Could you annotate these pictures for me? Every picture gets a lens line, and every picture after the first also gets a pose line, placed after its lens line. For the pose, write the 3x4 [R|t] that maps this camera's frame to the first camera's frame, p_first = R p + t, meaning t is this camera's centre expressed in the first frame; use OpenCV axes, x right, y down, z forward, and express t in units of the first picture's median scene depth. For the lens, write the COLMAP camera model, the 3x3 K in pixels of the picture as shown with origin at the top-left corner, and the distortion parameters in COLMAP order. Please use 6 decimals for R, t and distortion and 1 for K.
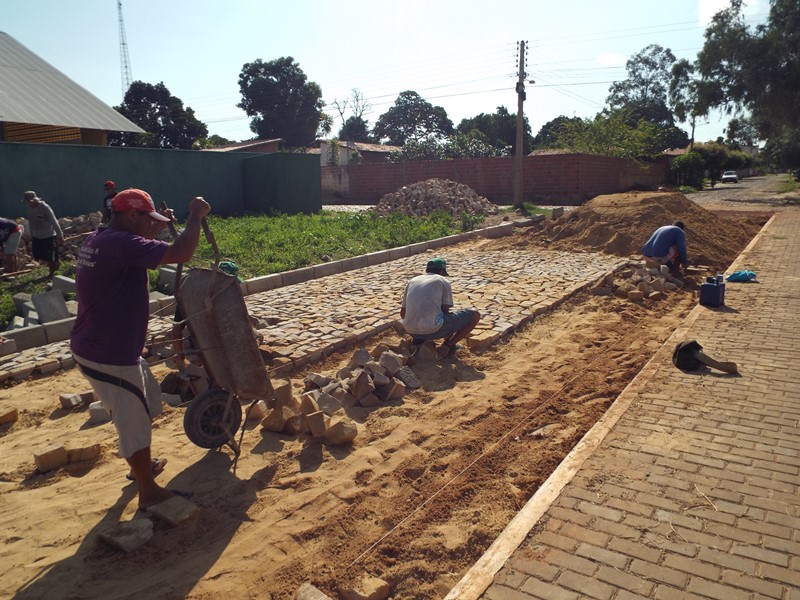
lens RADIAL K [[577.4, 0, 400.0], [0, 577.4, 300.0], [0, 0, 1]] dist [-0.003748, -0.001793]
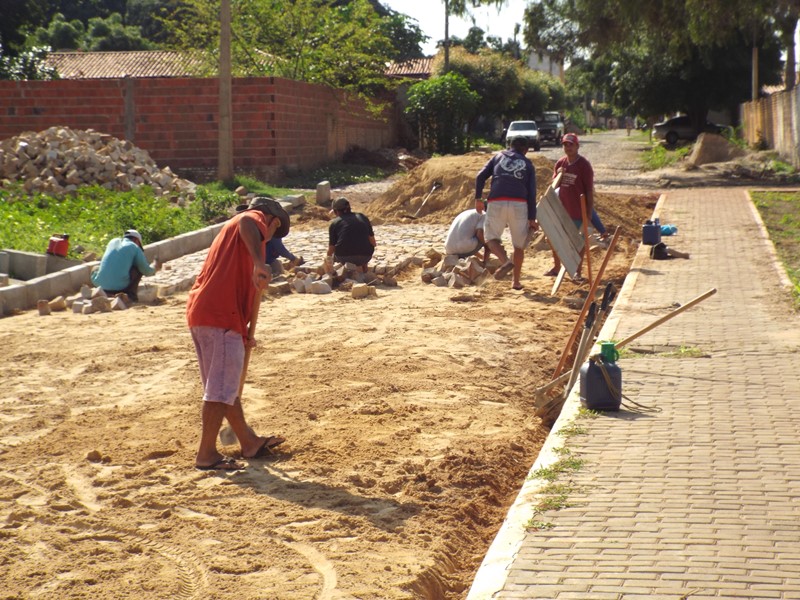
lens RADIAL K [[1922.3, 0, 400.0], [0, 1922.3, 300.0], [0, 0, 1]] dist [-0.018146, -0.024767]
pose [[0.896017, -0.019950, 0.443572, -0.172579], [0.072530, 0.992148, -0.101889, 0.051179], [-0.438056, 0.123467, 0.890428, -0.232606]]
